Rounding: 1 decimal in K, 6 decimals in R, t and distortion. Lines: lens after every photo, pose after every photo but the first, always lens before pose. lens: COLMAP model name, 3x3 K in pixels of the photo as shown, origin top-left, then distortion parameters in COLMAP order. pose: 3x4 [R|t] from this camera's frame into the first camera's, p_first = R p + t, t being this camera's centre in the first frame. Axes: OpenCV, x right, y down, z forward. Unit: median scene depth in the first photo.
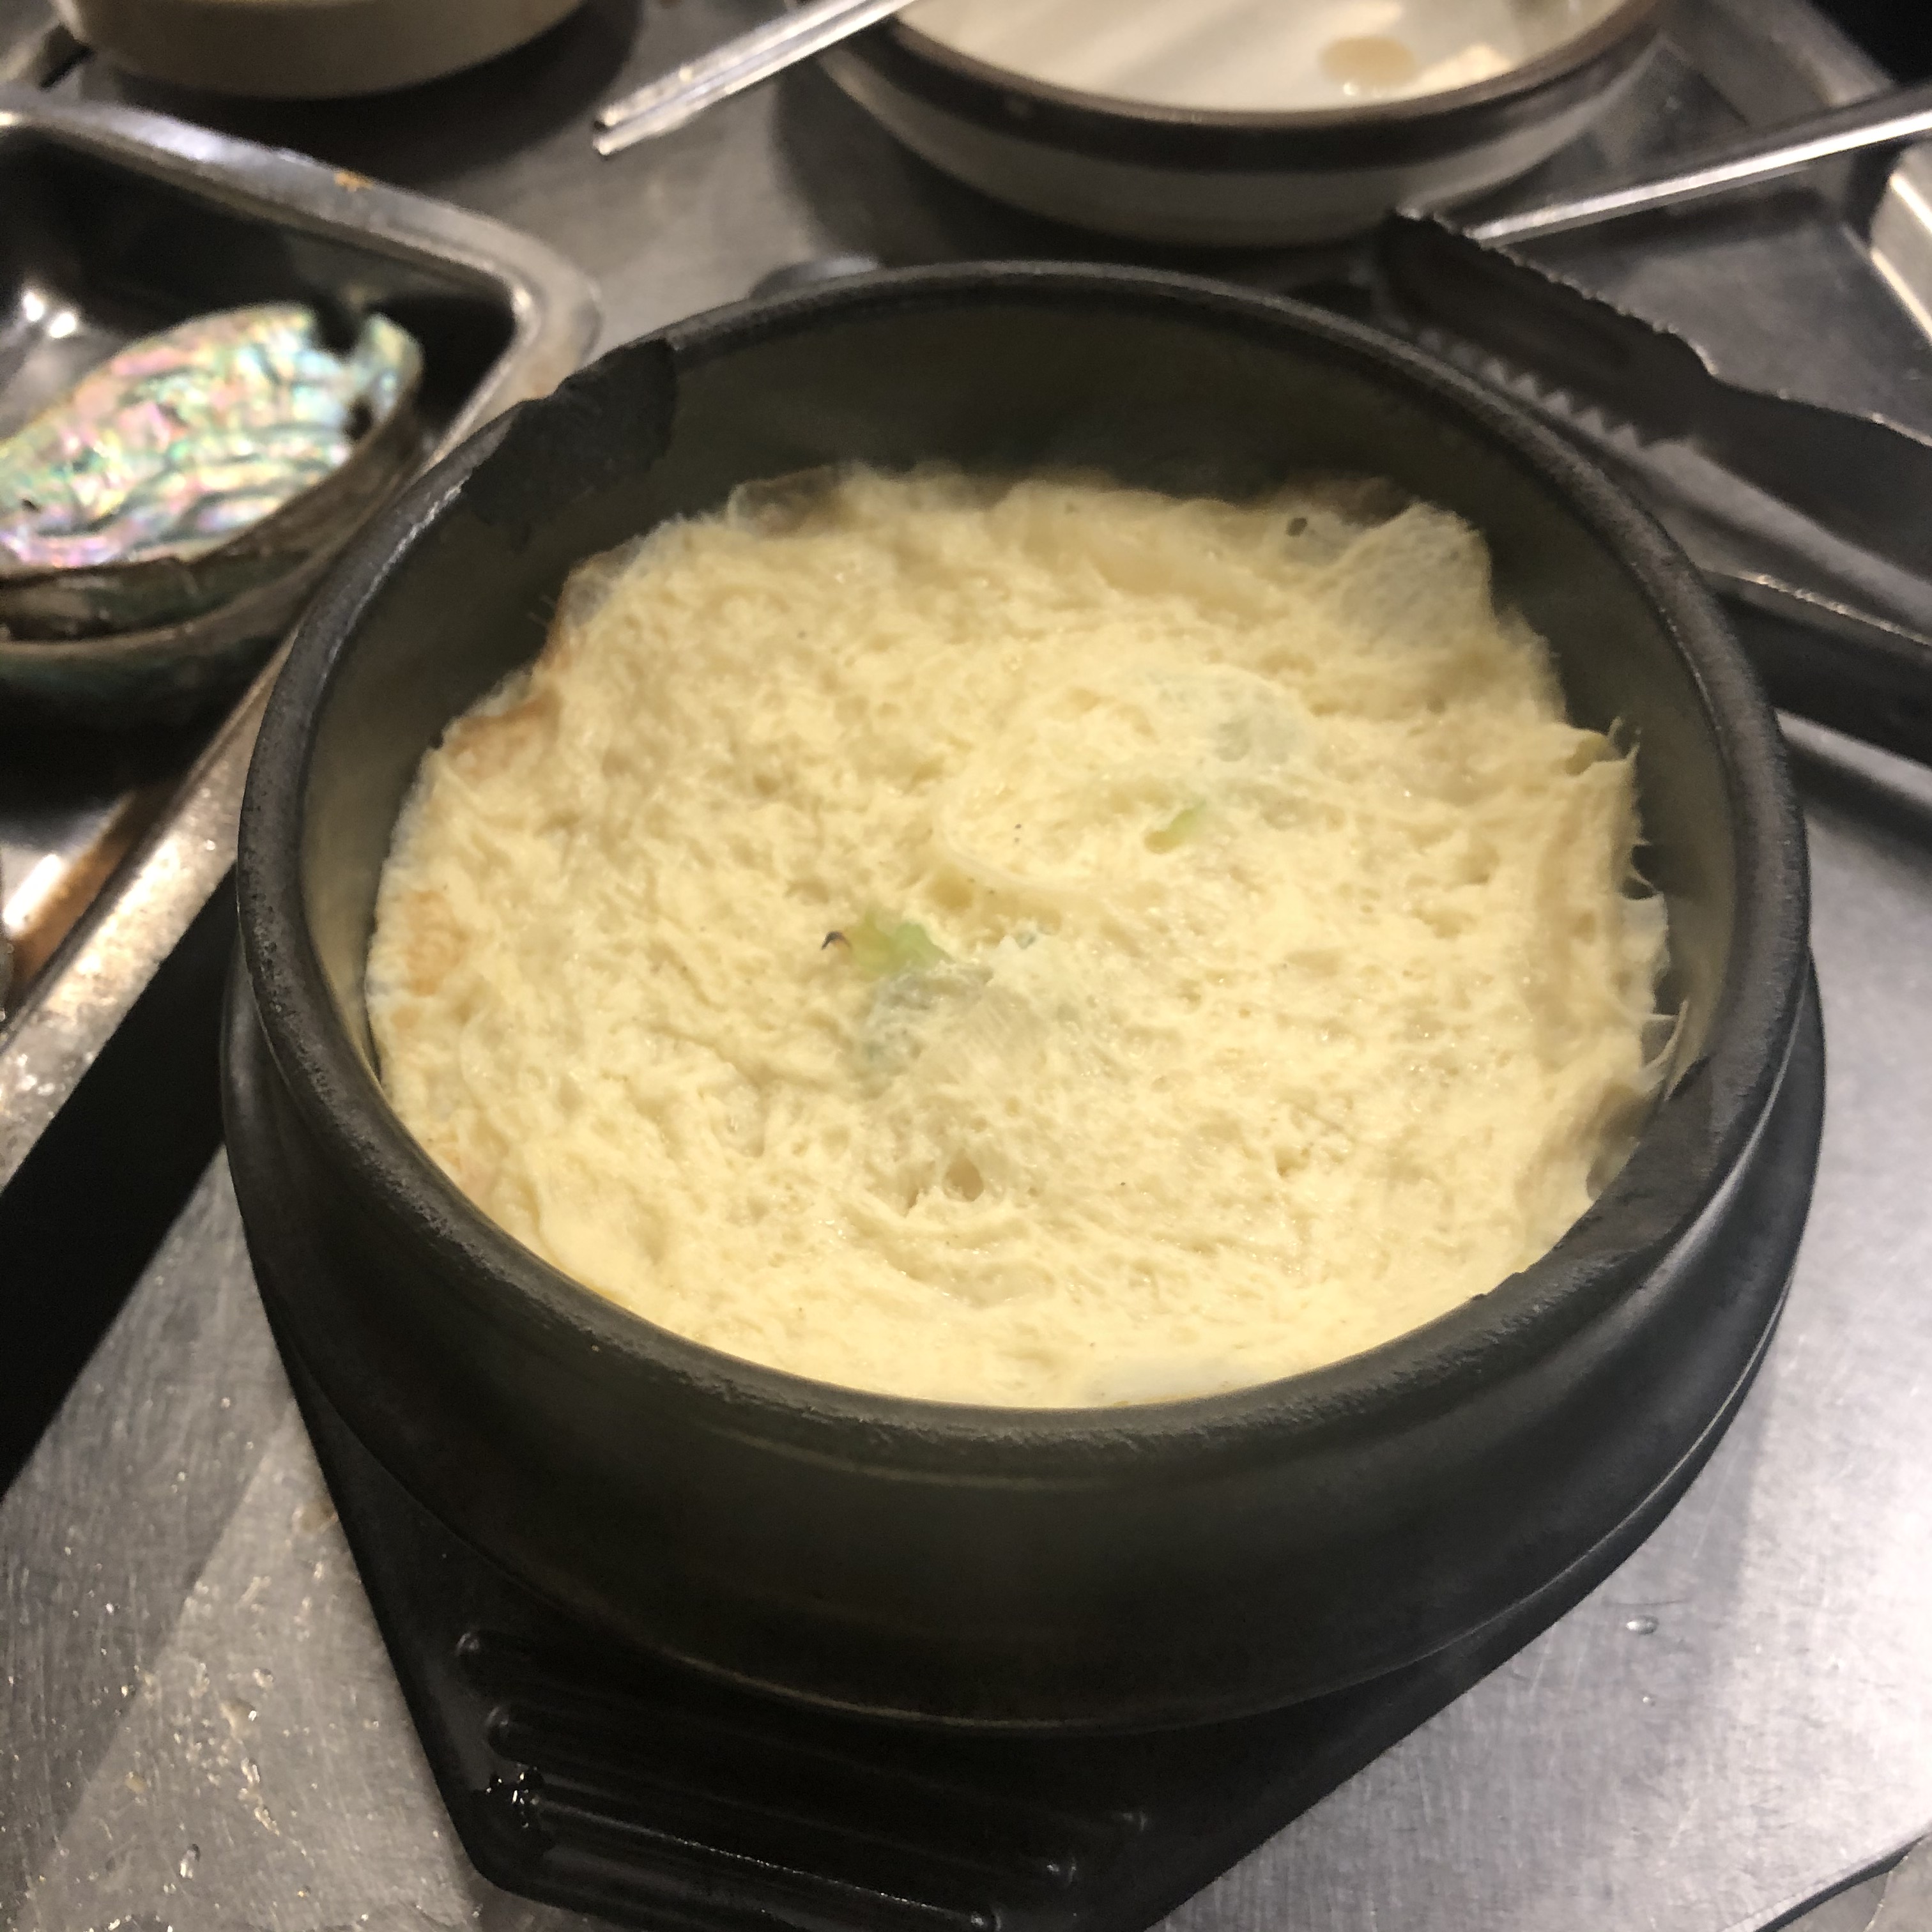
lens RADIAL K [[2151.4, 0, 963.6], [0, 2151.4, 934.0], [0, 0, 1]] dist [-0.021075, 0.033537]
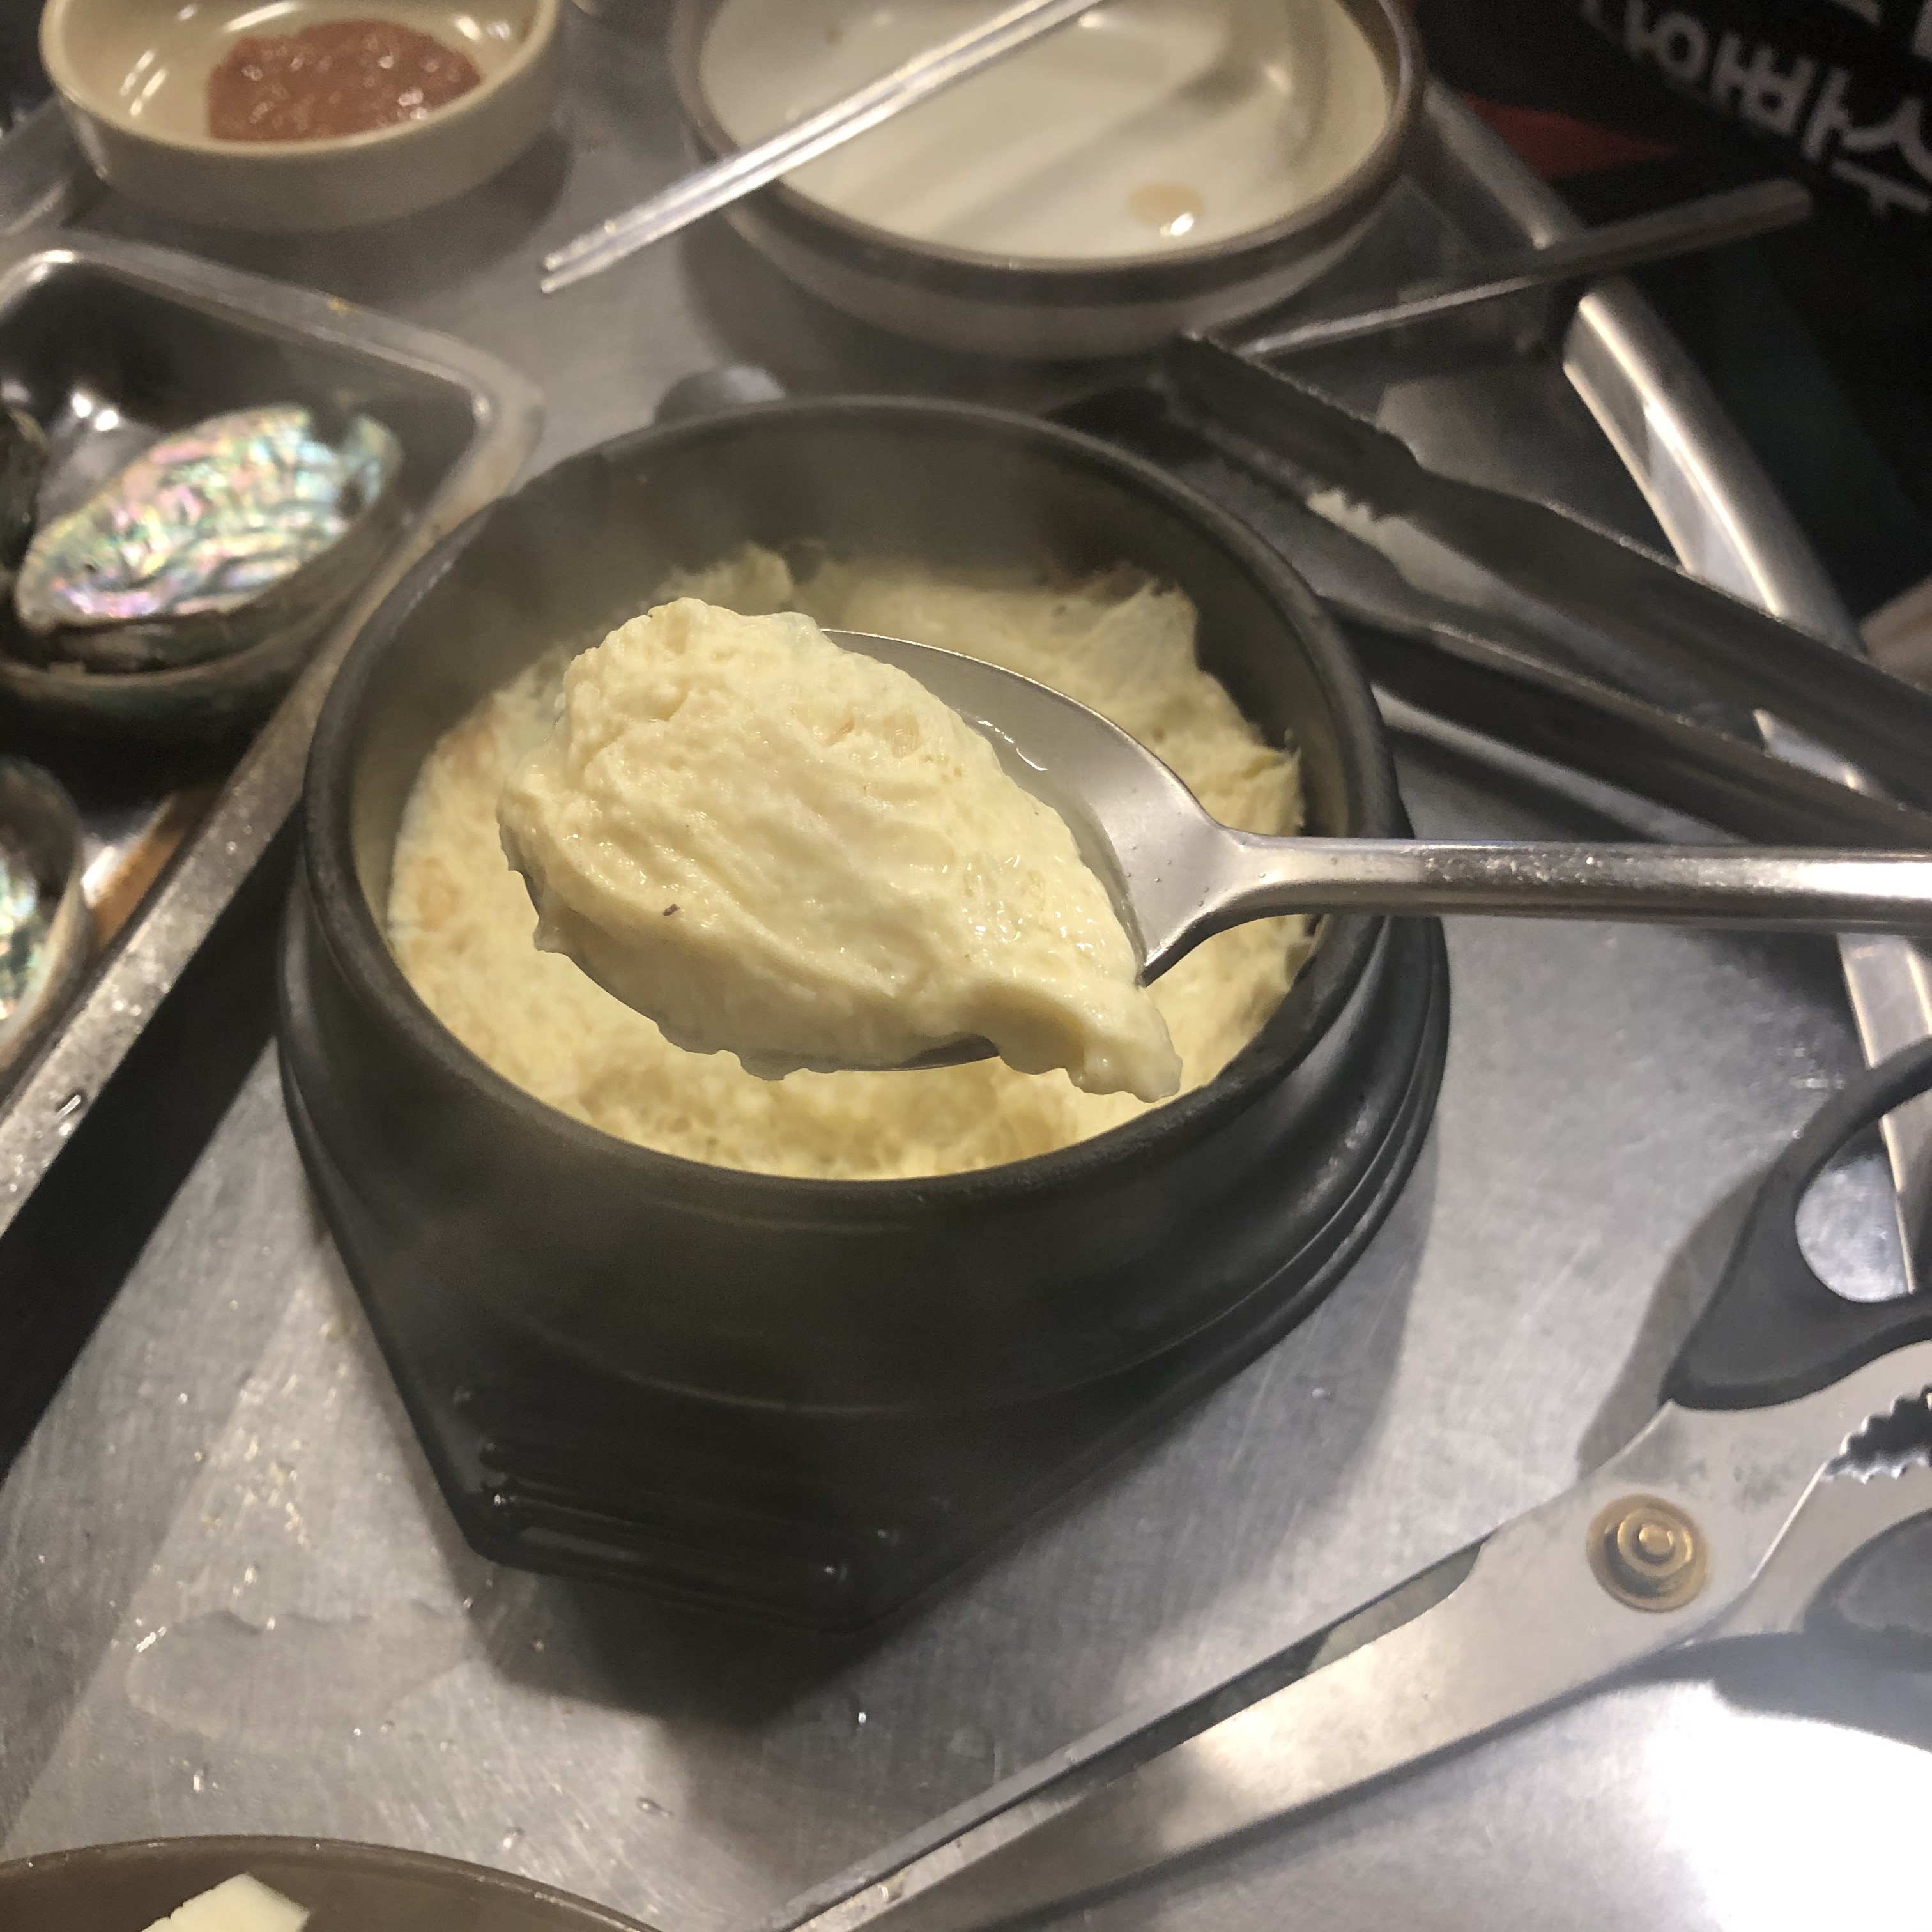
lens RADIAL K [[2102.8, 0, 968.7], [0, 2102.8, 919.6], [0, 0, 1]] dist [0.115893, -0.382777]
pose [[0.999044, -0.005822, 0.043330, 0.027461], [0.006789, 0.999730, -0.022220, 0.040976], [-0.043188, 0.022493, 0.998814, -0.281843]]
